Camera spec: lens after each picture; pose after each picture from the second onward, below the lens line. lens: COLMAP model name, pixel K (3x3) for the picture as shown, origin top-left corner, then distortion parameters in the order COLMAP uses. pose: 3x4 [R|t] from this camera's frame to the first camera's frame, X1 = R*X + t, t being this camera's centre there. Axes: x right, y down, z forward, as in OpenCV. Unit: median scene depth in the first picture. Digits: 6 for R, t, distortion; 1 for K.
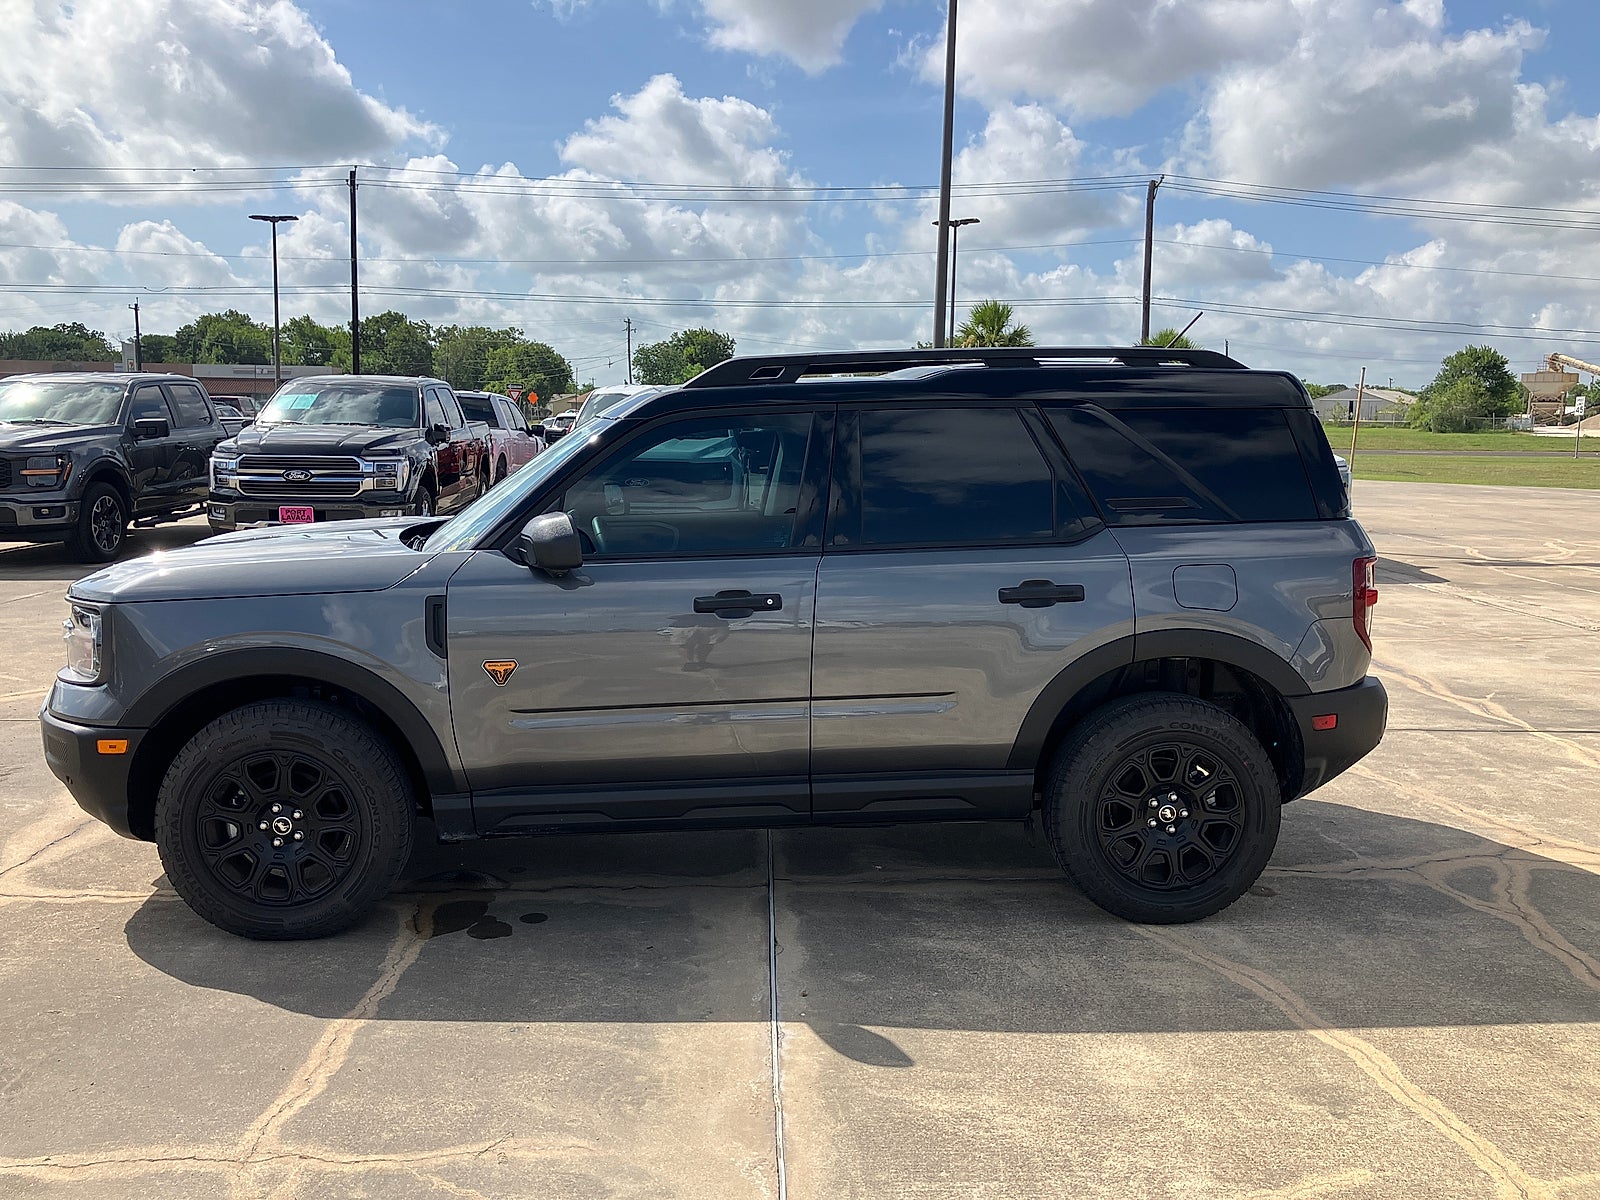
lens RADIAL K [[1331.5, 0, 793.7], [0, 1331.5, 607.6], [0, 0, 1]] dist [-0.000719, 0.016009]
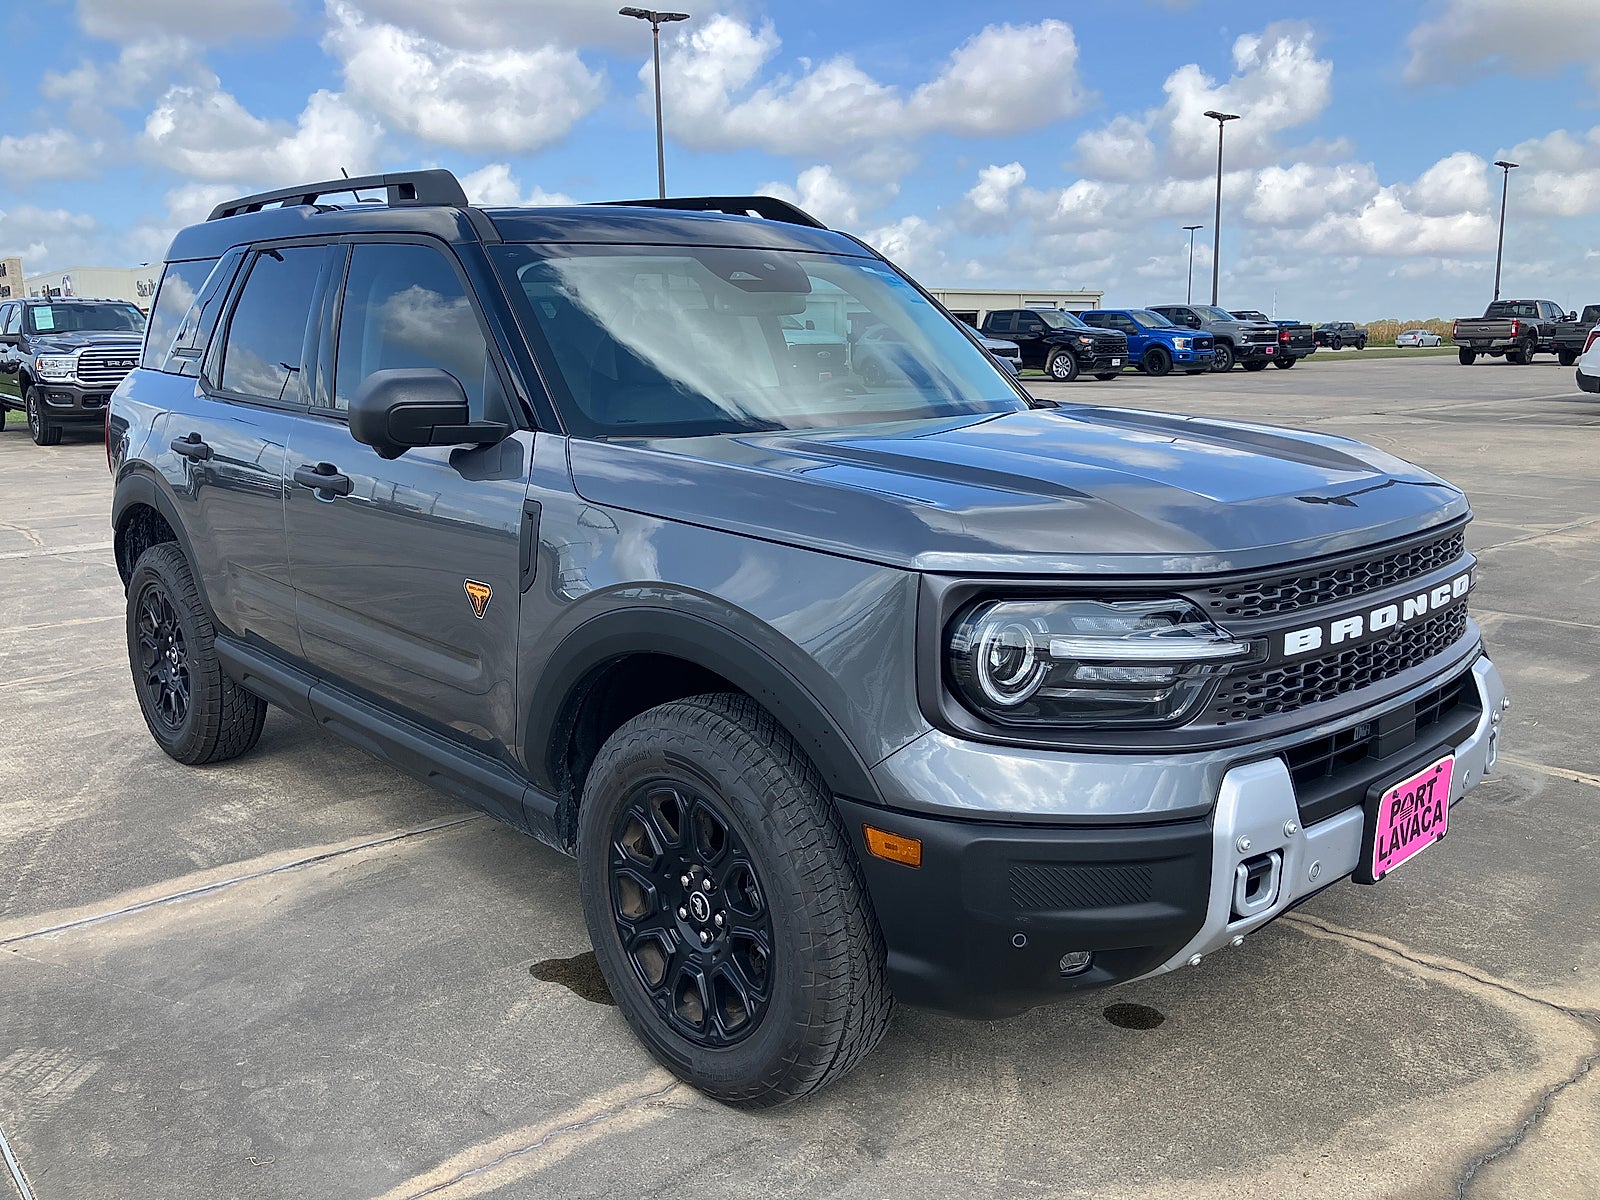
lens RADIAL K [[1331.5, 0, 793.7], [0, 1331.5, 607.6], [0, 0, 1]] dist [-0.000719, 0.016009]
pose [[-0.638028, -0.154805, 0.754291, -0.880174], [0.118447, 0.948192, 0.294790, -0.203310], [-0.760849, 0.277428, -0.586637, 1.733829]]
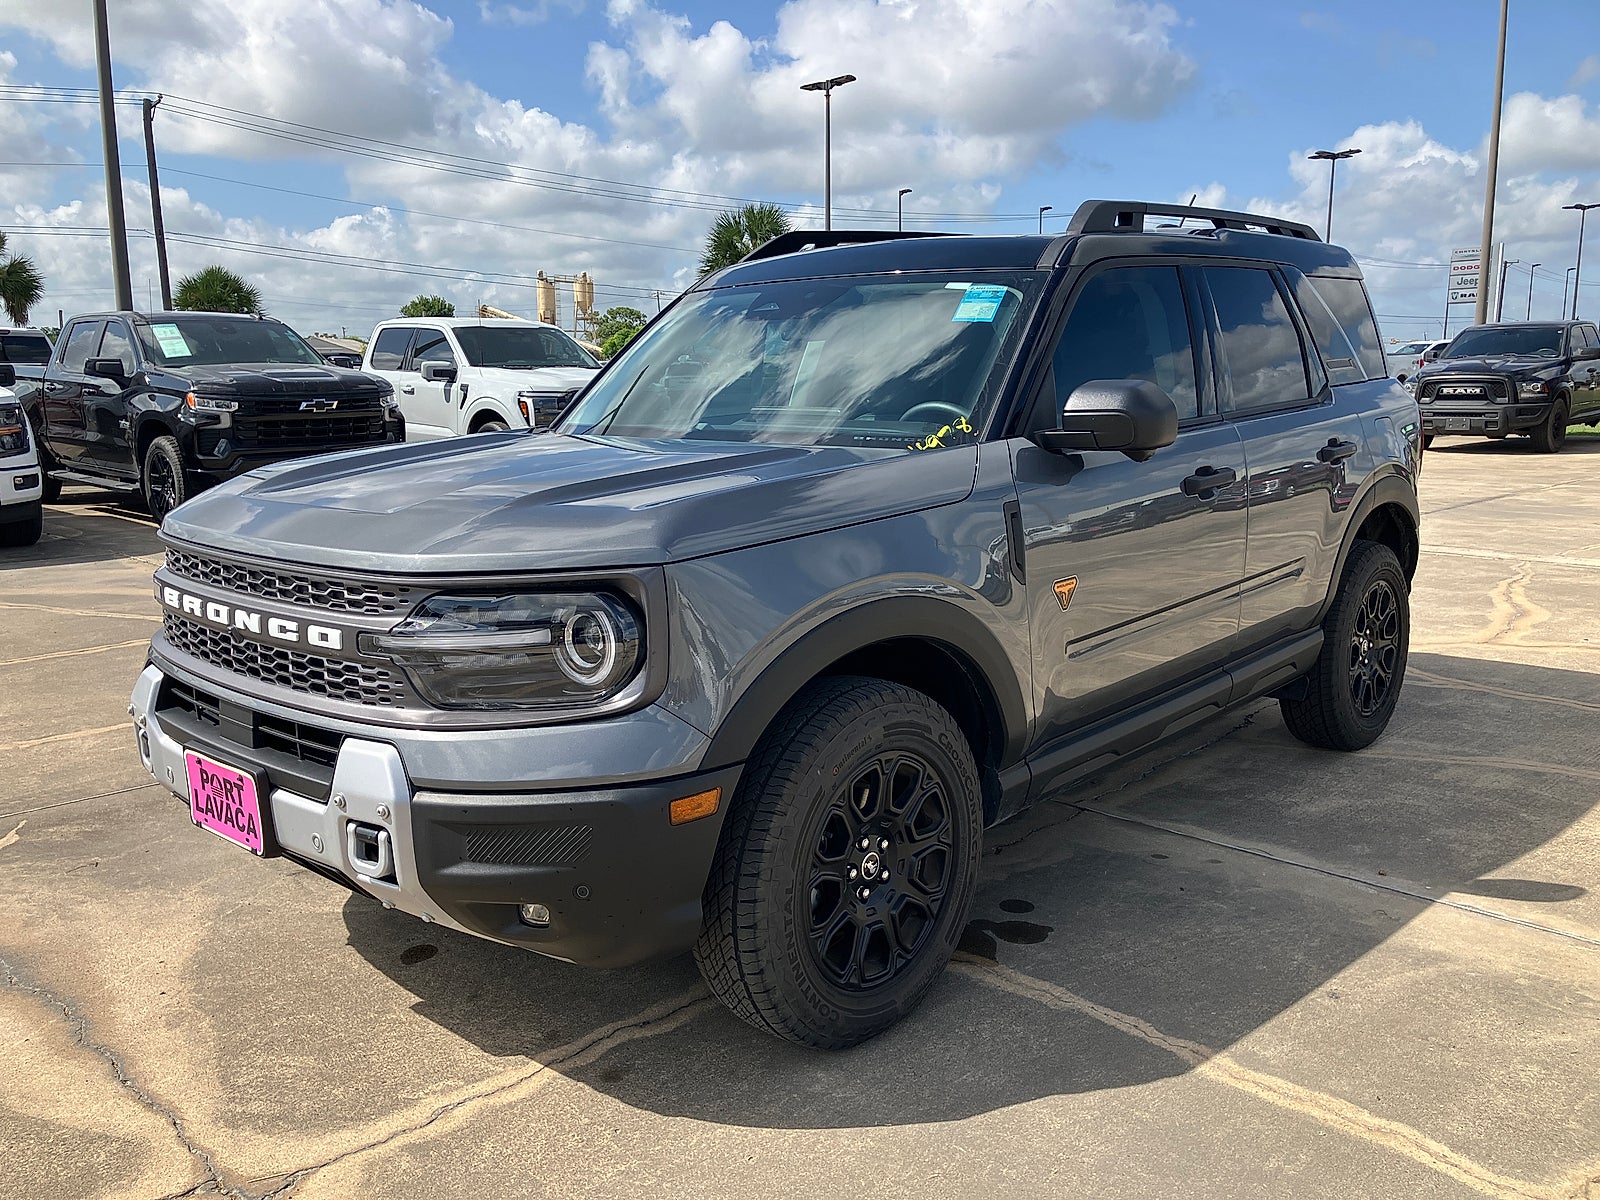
lens RADIAL K [[1331.5, 0, 793.7], [0, 1331.5, 607.6], [0, 0, 1]] dist [-0.000719, 0.016009]
pose [[0.729530, -0.140059, 0.669454, -0.845886], [0.117607, 0.989917, 0.078944, -0.022731], [-0.673761, 0.021141, 0.738647, 0.529517]]
